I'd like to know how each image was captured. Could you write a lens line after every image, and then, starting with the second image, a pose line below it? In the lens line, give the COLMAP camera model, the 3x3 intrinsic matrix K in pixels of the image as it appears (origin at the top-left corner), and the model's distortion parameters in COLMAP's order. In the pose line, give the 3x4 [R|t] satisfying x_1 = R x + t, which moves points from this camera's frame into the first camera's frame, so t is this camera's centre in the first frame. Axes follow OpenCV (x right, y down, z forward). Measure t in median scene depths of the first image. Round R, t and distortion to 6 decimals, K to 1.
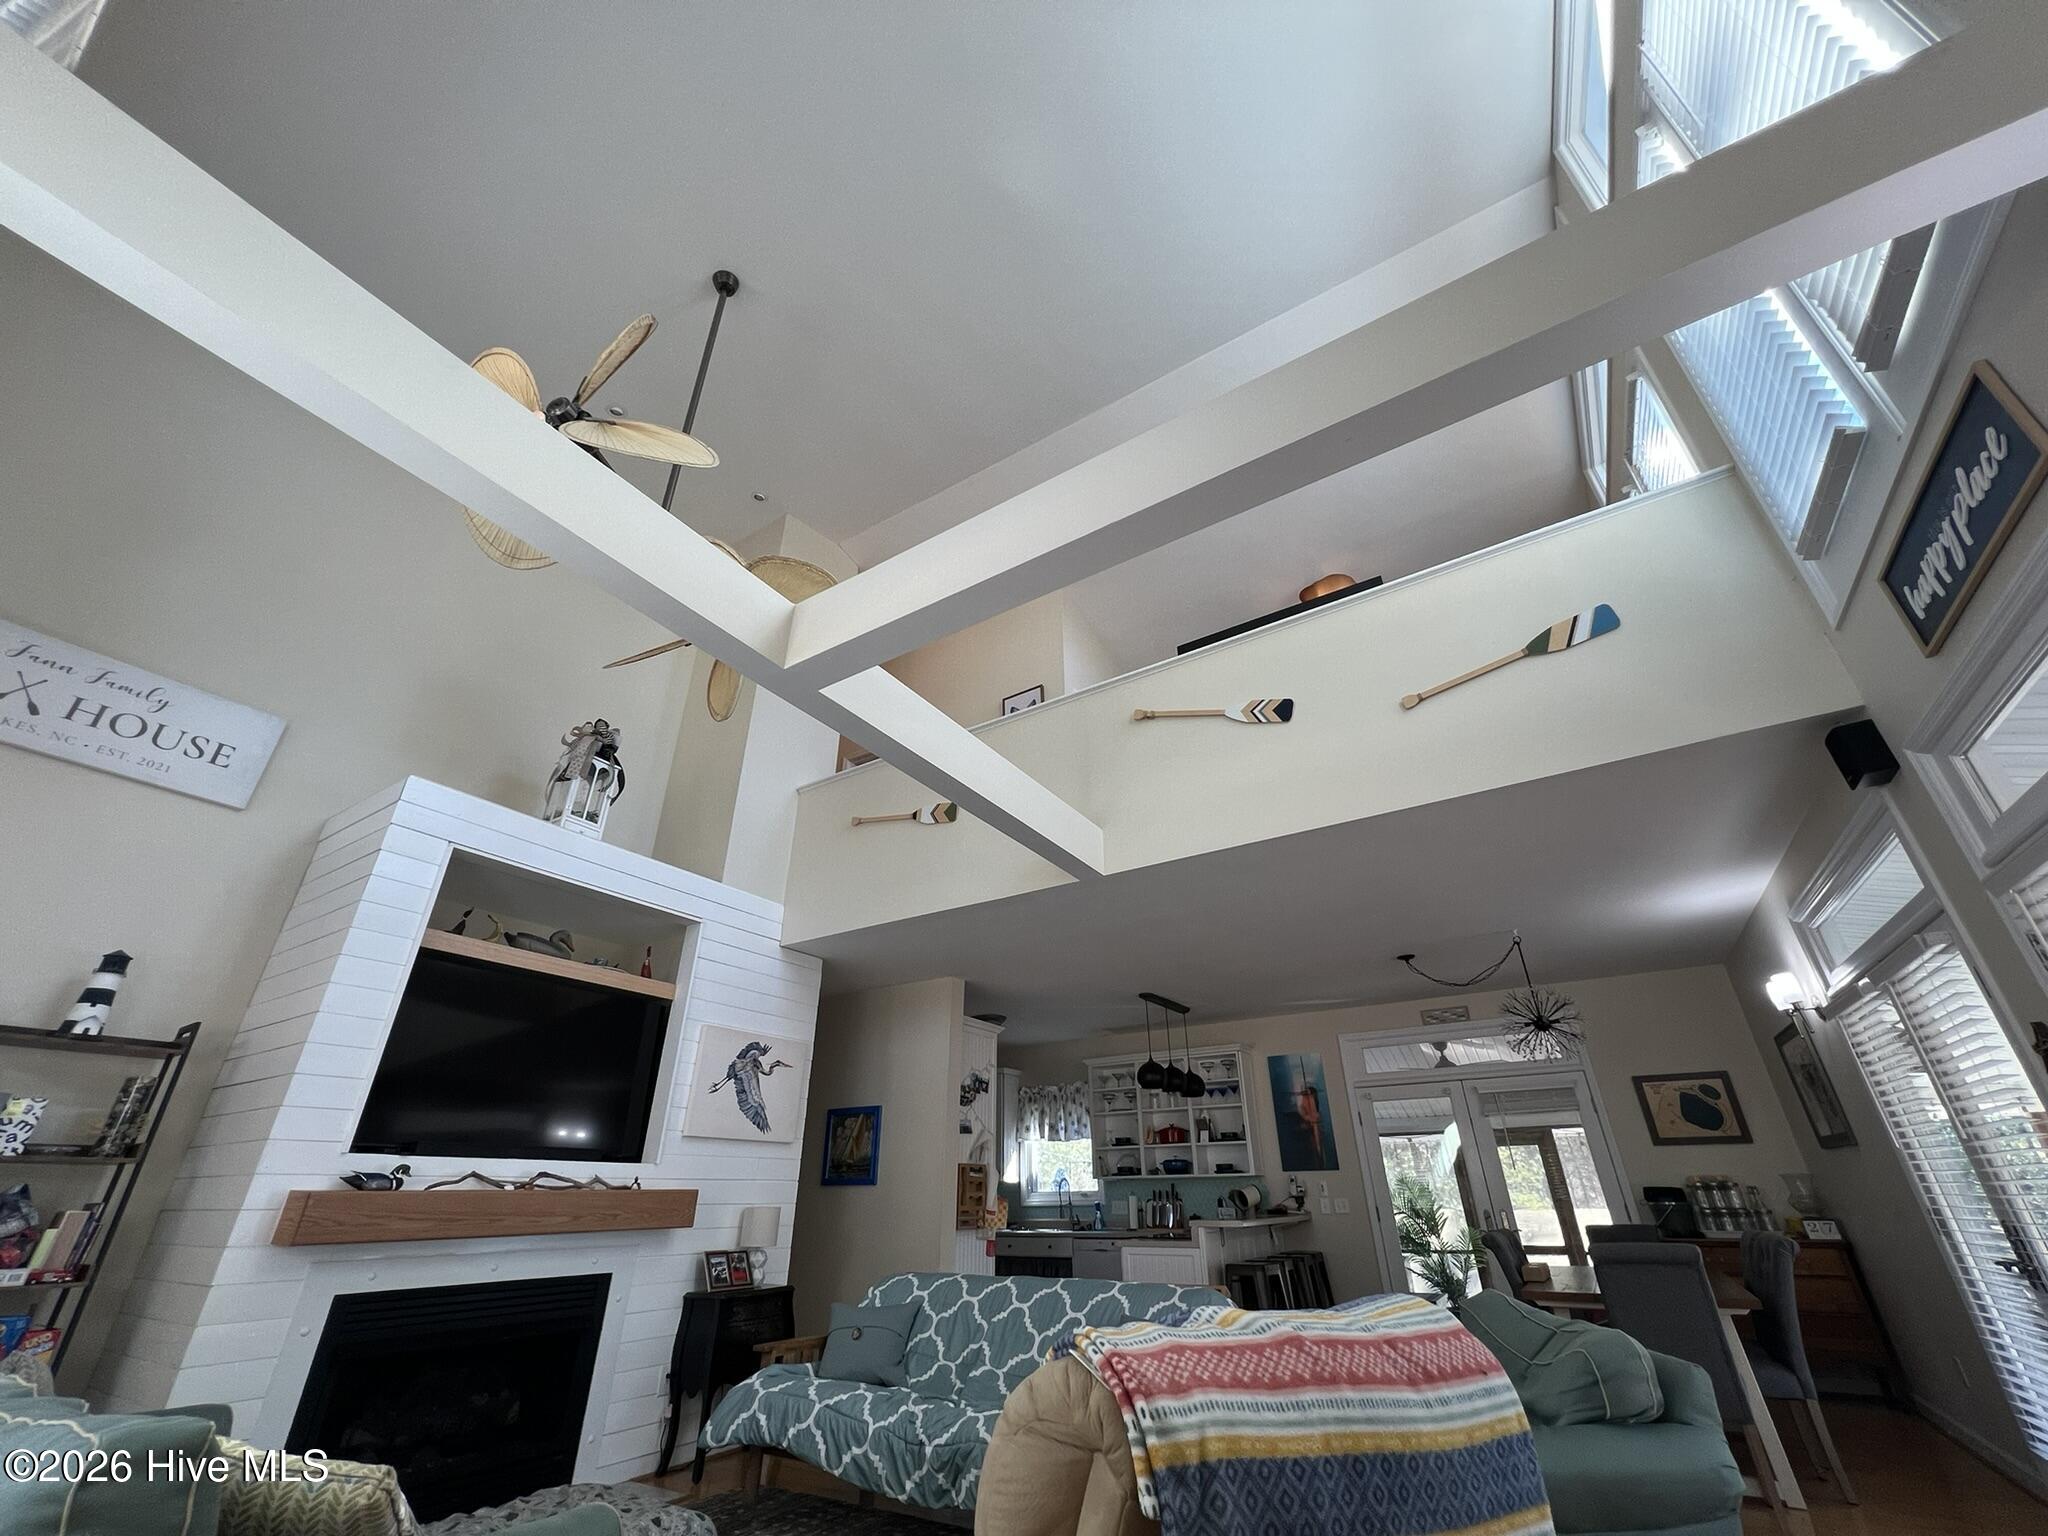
lens RADIAL K [[816.3, 0, 1024.5], [0, 816.3, 767.6], [0, 0, 1]] dist [-0.000216, -0.001380]
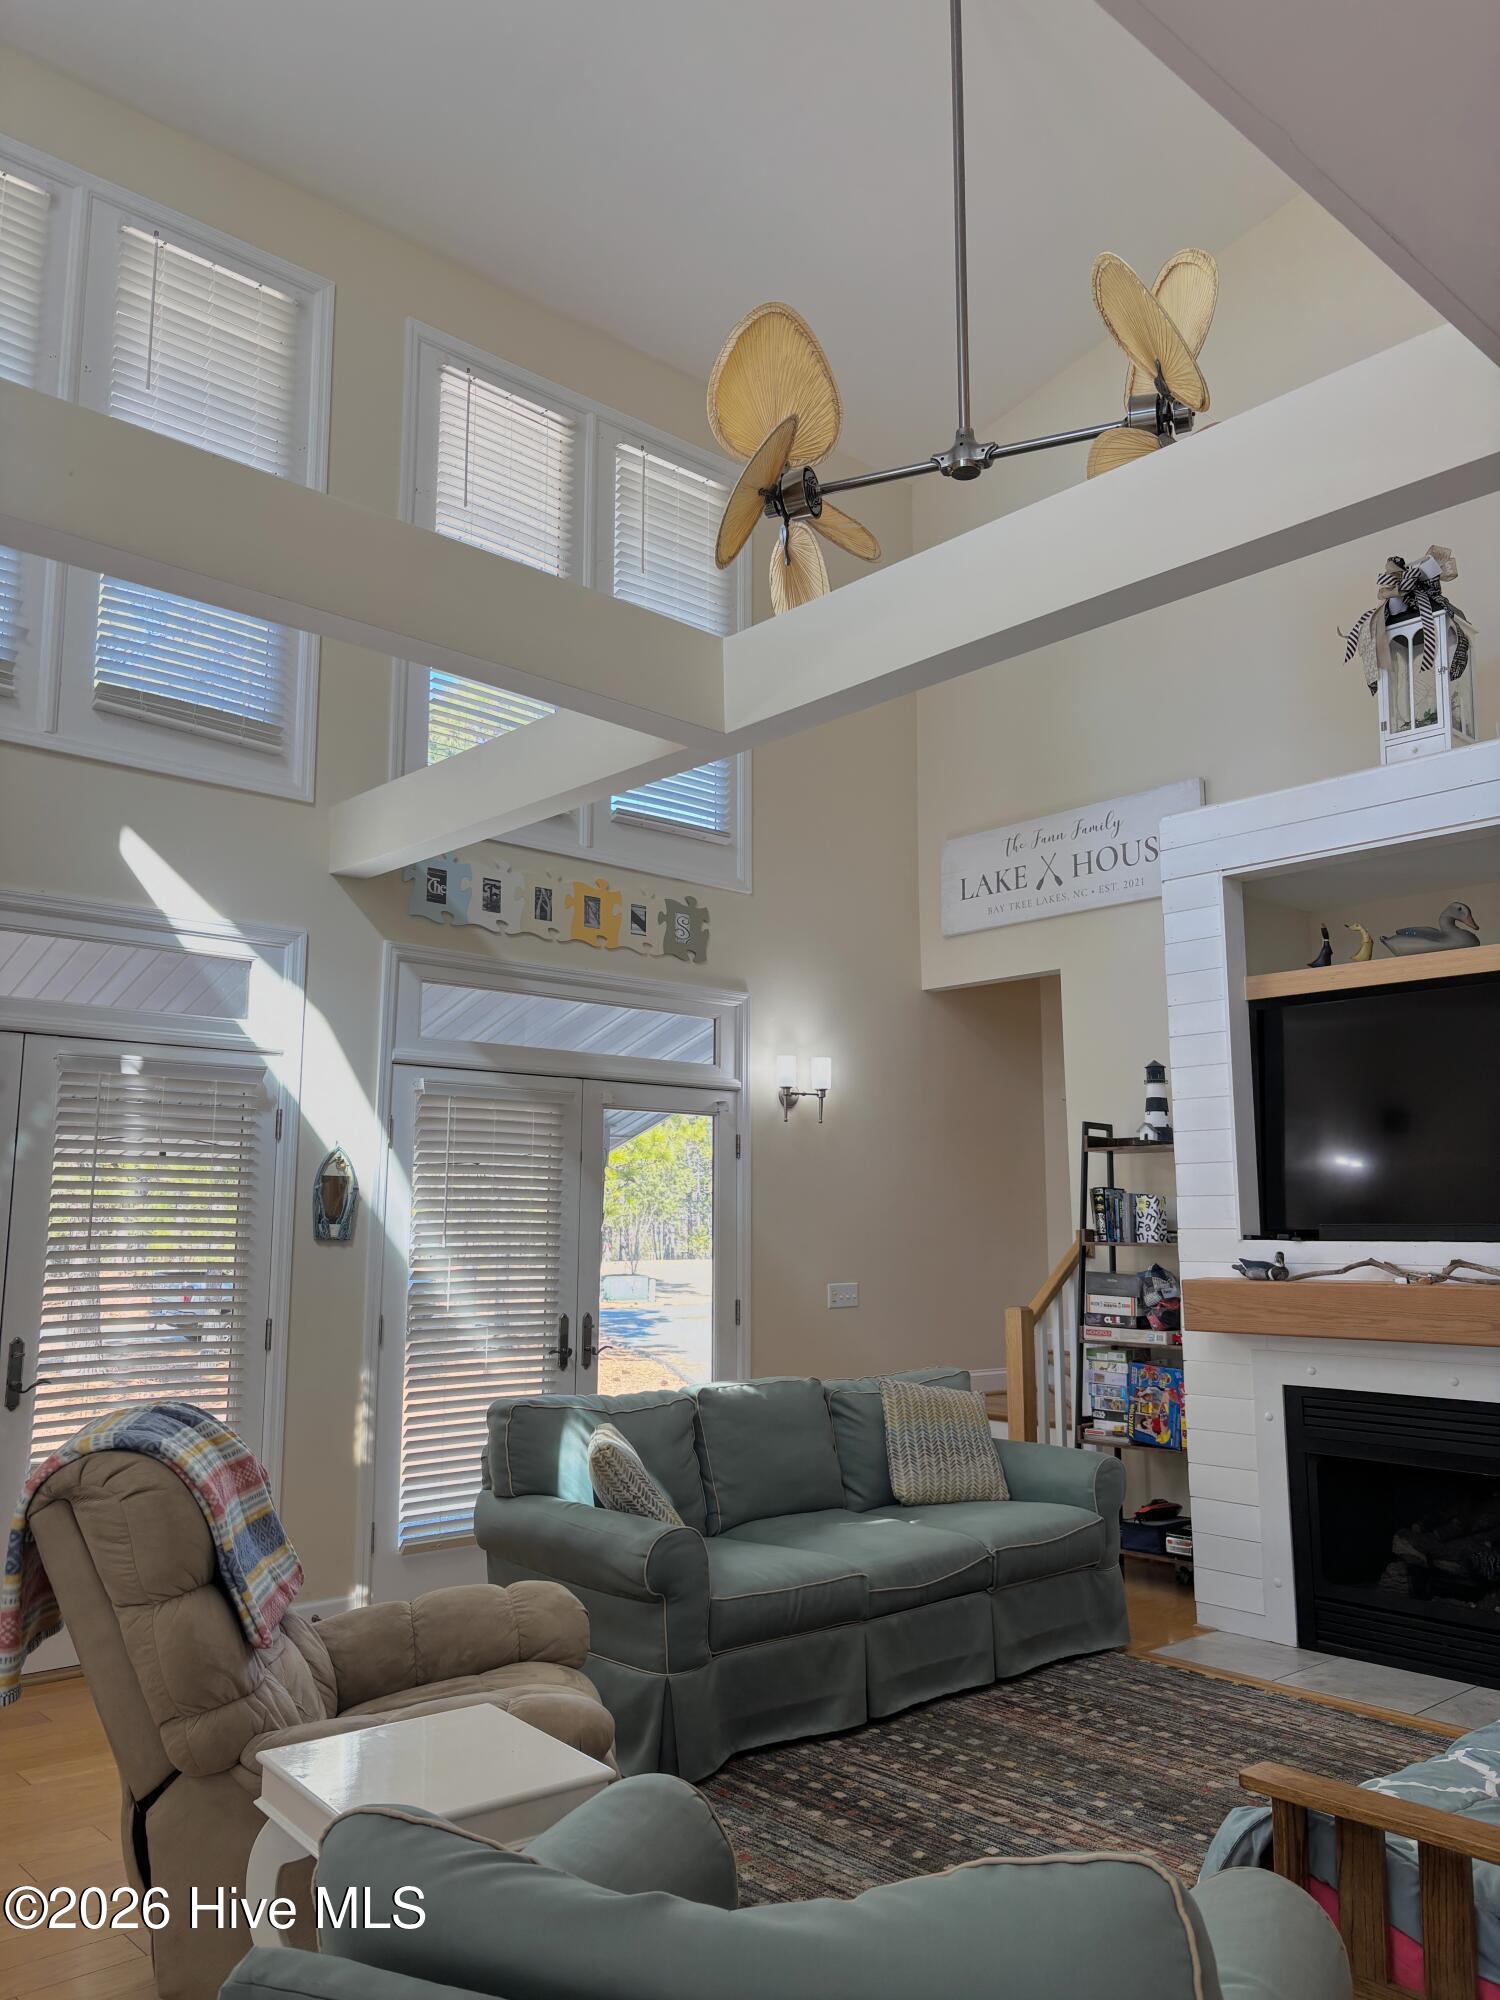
lens RADIAL K [[1503.5, 0, 750.6], [0, 1503.5, 1001.5], [0, 0, 1]] dist [0.001837, 0.000565]
pose [[-0.273658, -0.136619, -0.952075, 0.820235], [0.448115, 0.857756, -0.251888, 0.386635], [0.851061, -0.495570, -0.173511, 0.874483]]
